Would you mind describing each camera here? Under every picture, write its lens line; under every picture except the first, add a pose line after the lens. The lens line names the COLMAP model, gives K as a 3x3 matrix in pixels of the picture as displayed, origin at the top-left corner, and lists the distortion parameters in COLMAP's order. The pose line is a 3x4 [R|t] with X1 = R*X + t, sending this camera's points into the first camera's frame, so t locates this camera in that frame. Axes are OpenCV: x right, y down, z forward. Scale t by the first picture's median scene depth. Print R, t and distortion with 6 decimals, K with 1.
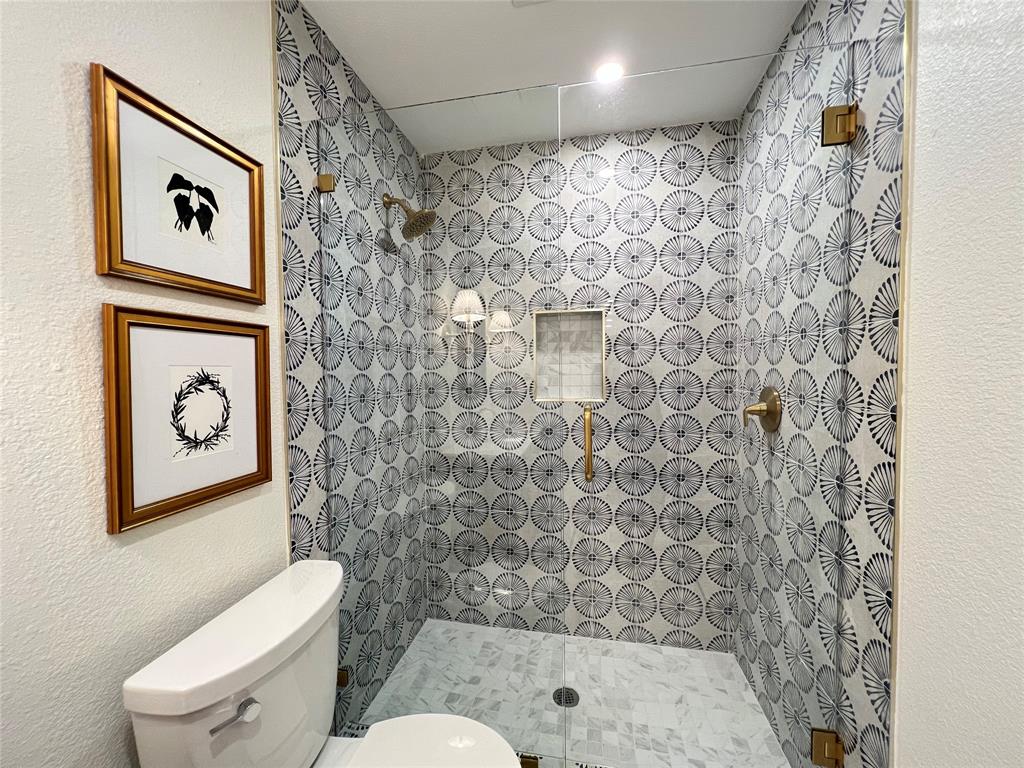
lens RADIAL K [[408.7, 0, 513.2], [0, 408.7, 383.9], [0, 0, 1]] dist [-0.002254, -0.000021]
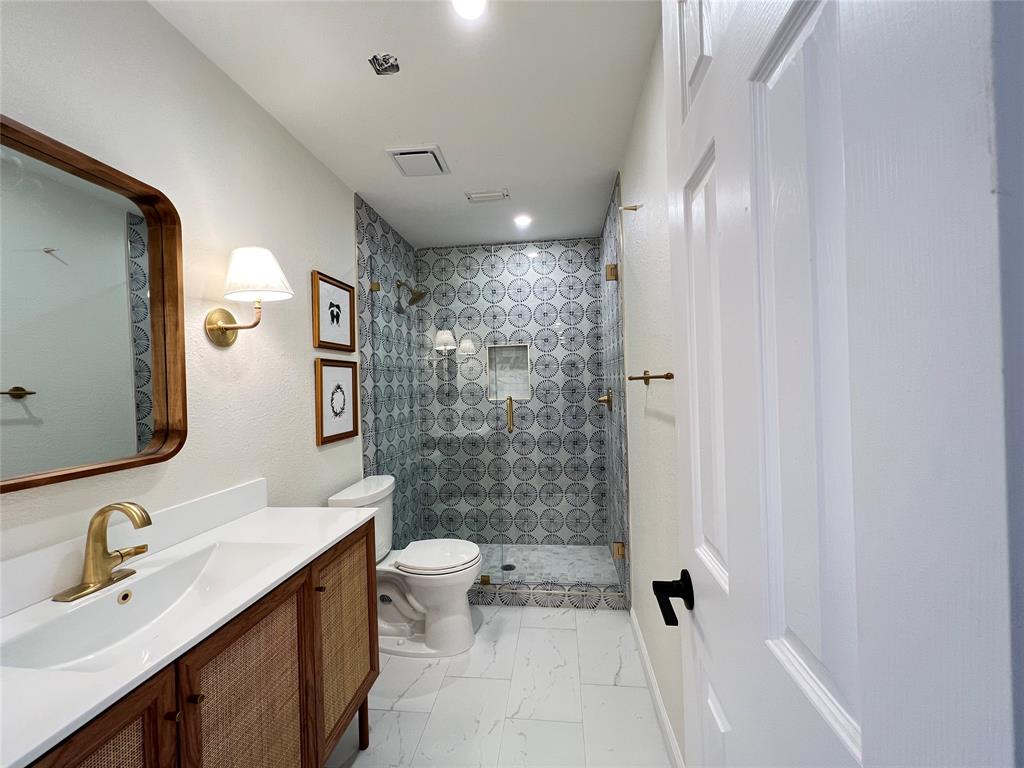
lens RADIAL K [[408.7, 0, 513.2], [0, 408.7, 383.9], [0, 0, 1]] dist [-0.002254, -0.000021]
pose [[0.996542, -0.018829, 0.080924, 0.021854], [0.021389, 0.999294, -0.030891, 0.032033], [-0.080285, 0.032515, 0.996241, -0.684376]]
